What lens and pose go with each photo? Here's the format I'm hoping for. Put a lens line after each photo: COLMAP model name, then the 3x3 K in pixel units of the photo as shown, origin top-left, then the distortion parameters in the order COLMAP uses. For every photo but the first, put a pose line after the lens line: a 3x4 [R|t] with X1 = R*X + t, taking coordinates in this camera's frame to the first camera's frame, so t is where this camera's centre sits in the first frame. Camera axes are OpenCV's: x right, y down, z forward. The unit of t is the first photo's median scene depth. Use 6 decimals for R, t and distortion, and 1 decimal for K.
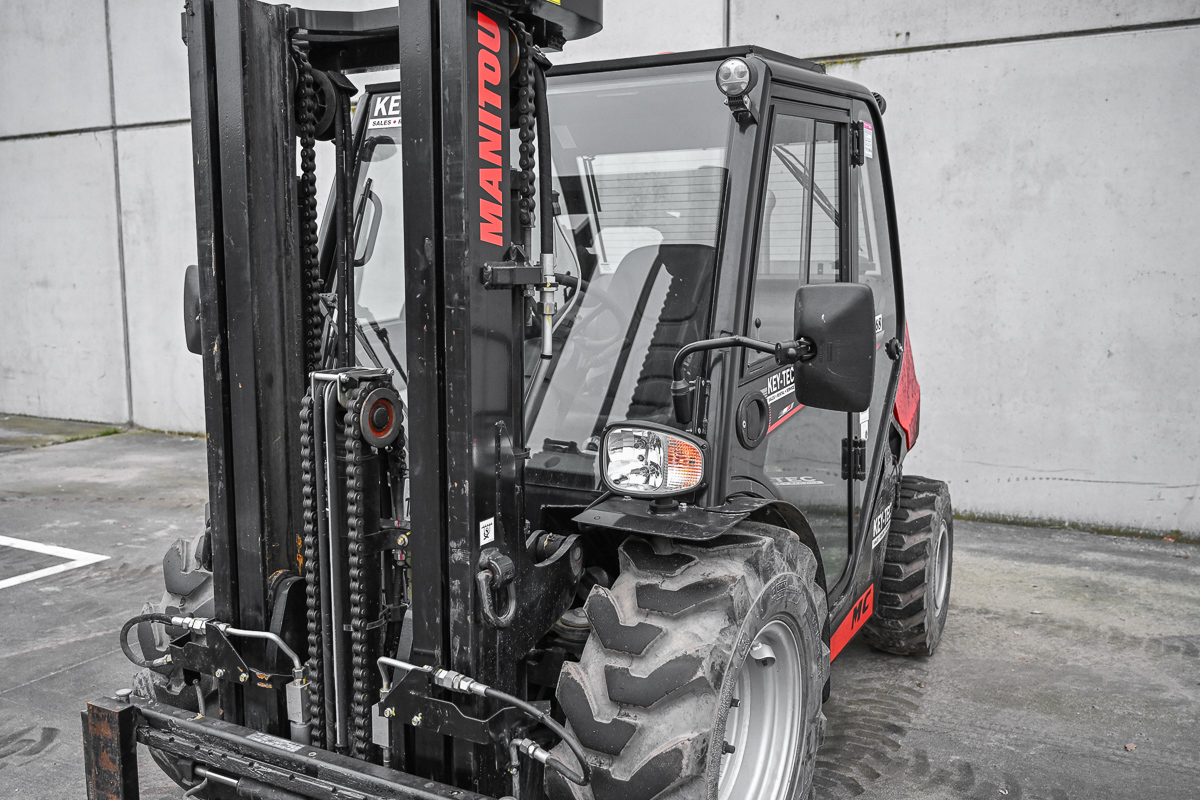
lens RADIAL K [[1048.2, 0, 594.6], [0, 1048.2, 407.1], [0, 0, 1]] dist [0.002564, 0.001486]
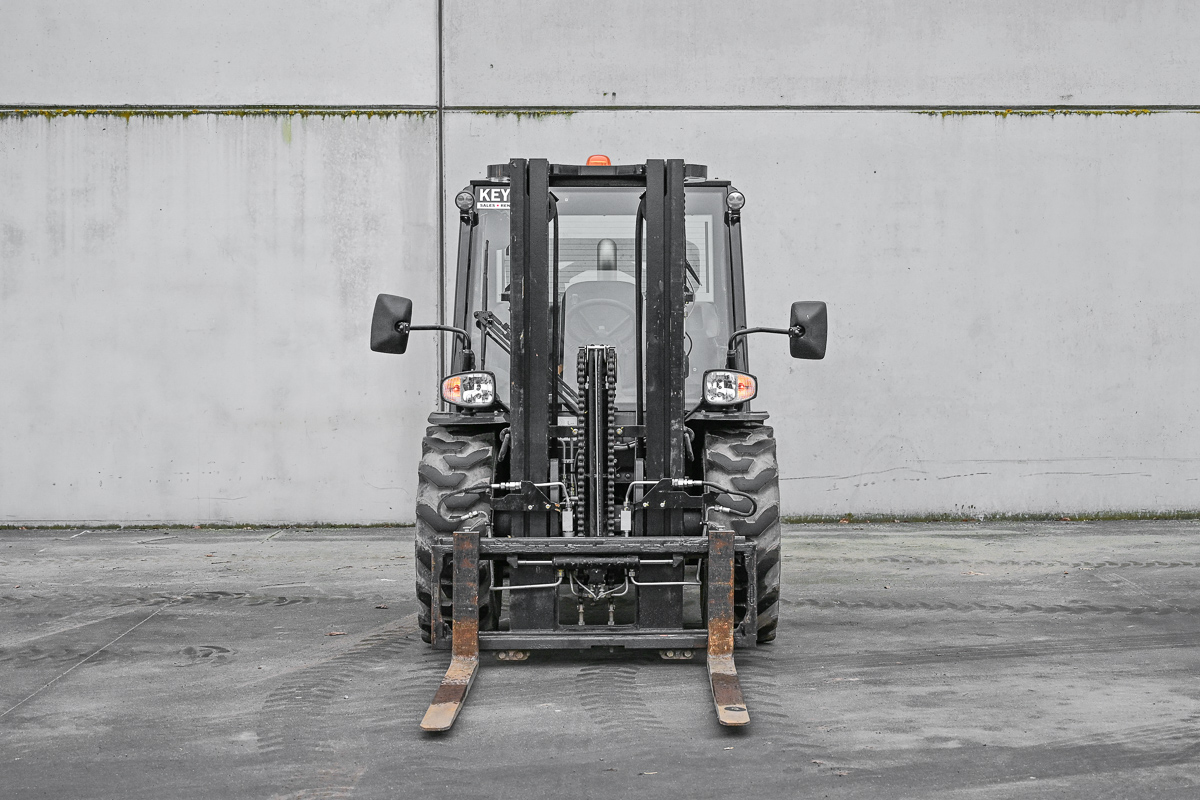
lens RADIAL K [[1997.4, 0, 602.5], [0, 1997.4, 403.9], [0, 0, 1]] dist [-0.028487, 0.000000]
pose [[0.880003, -0.024334, 0.474344, -0.768770], [0.064687, 0.995522, -0.068937, 0.128239], [-0.470542, 0.091348, 0.877636, -0.882620]]
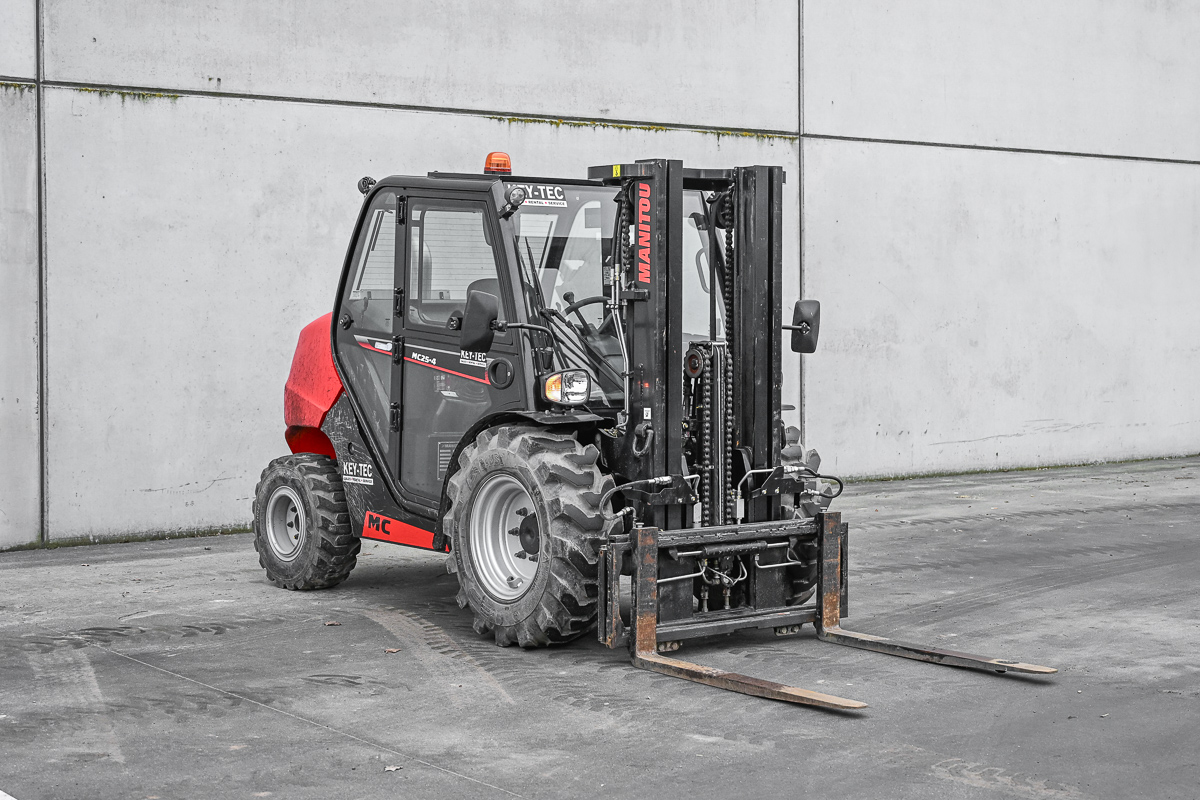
lens RADIAL K [[2068.2, 0, 598.7], [0, 2068.2, 395.6], [0, 0, 1]] dist [-0.033385, 0.000000]
pose [[0.408040, -0.039421, 0.912112, -1.534824], [0.119456, 0.992784, -0.010532, 0.033625], [-0.905115, 0.113255, 0.409805, -0.183761]]
